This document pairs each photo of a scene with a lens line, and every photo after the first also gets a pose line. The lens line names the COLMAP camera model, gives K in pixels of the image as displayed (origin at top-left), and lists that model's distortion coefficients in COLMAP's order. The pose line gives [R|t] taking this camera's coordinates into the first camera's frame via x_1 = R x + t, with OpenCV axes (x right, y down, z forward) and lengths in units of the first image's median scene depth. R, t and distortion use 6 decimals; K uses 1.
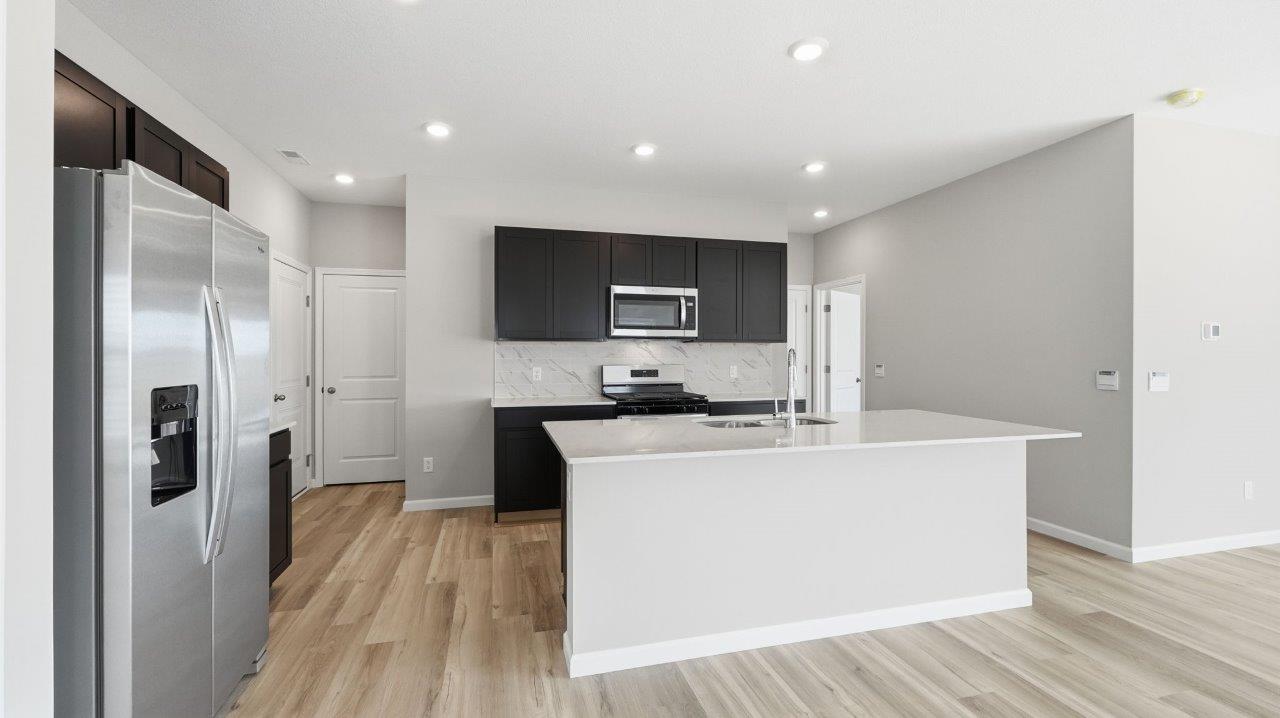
lens RADIAL K [[535.1, 0, 638.1], [0, 535.1, 355.6], [0, 0, 1]] dist [-0.003849, -0.000631]
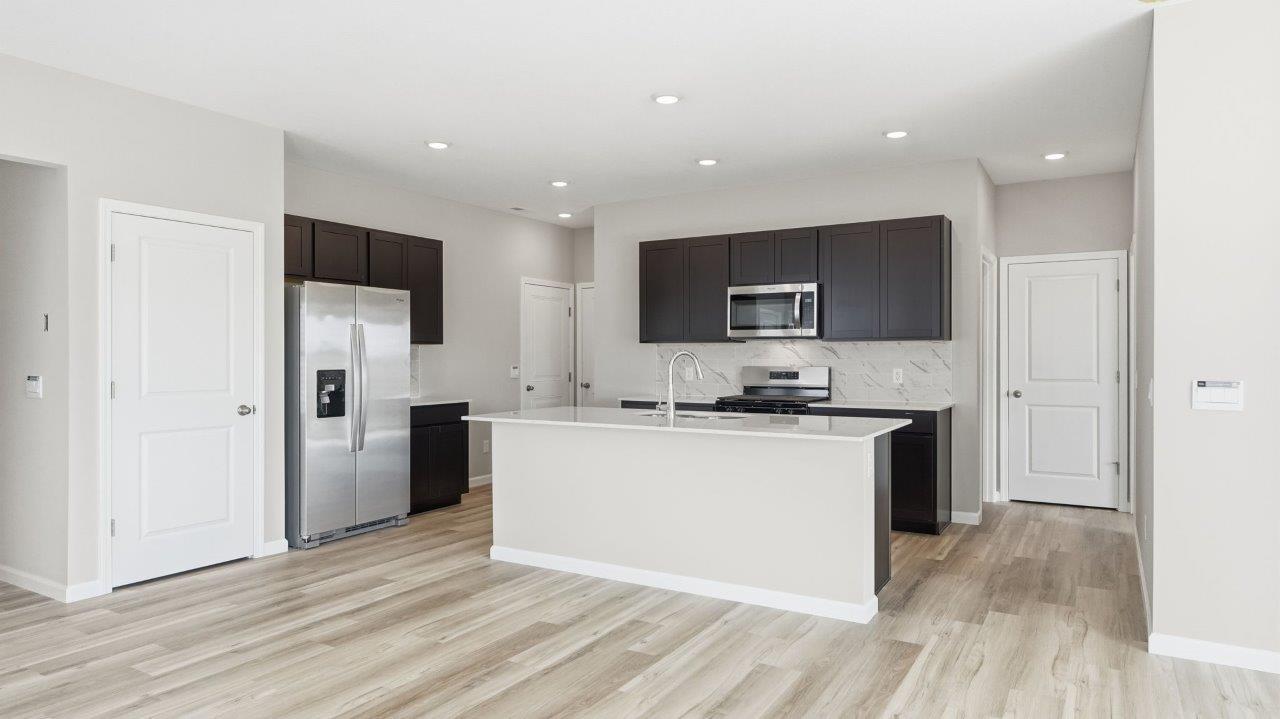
lens RADIAL K [[772.5, 0, 640.0], [0, 772.5, 359.5], [0, 0, 1]] dist [0.000322, -0.000205]
pose [[0.698683, 0.002577, -0.715427, 0.957619], [0.000013, 0.999993, 0.003614, 0.000360], [0.715431, -0.002534, 0.698678, -0.150890]]
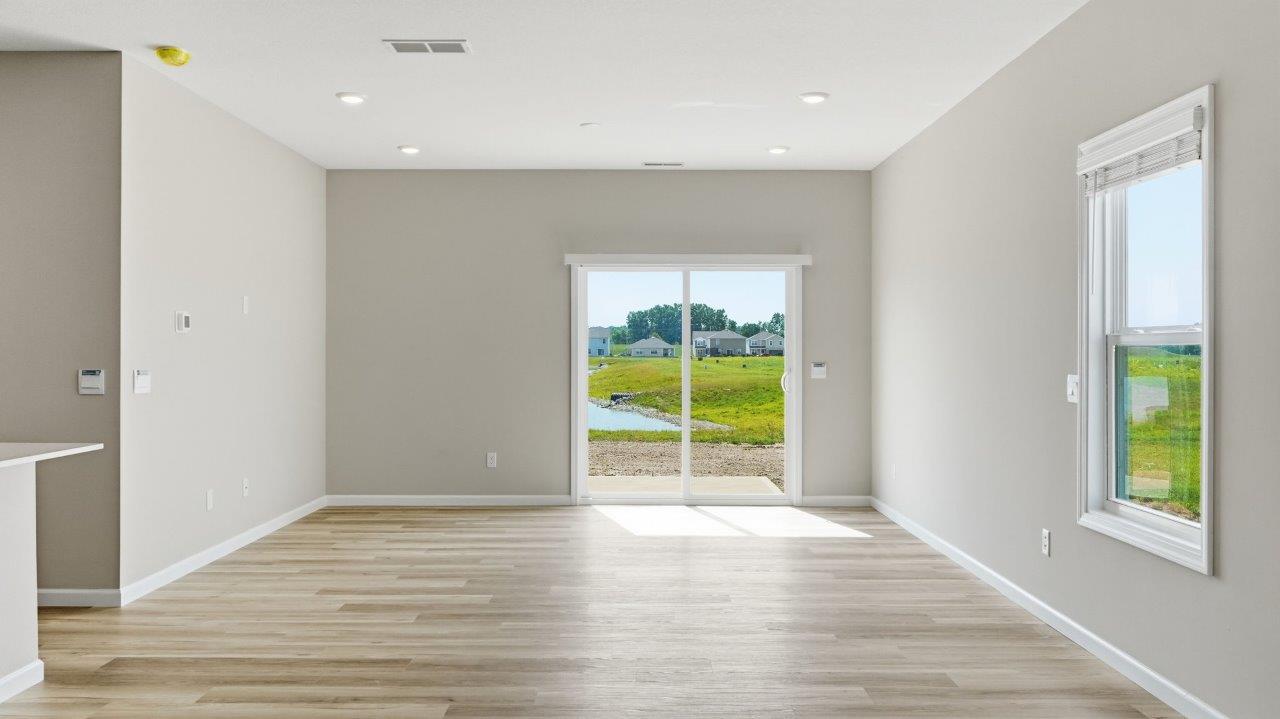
lens RADIAL K [[1032.5, 0, 636.0], [0, 1032.5, 343.0], [0, 0, 1]] dist [-0.001863, -0.004050]
pose [[0.257108, 0.007529, 0.966353, -0.309285], [0.001880, 0.999964, -0.008292, 0.003184], [-0.966381, 0.003949, 0.257084, -0.127528]]
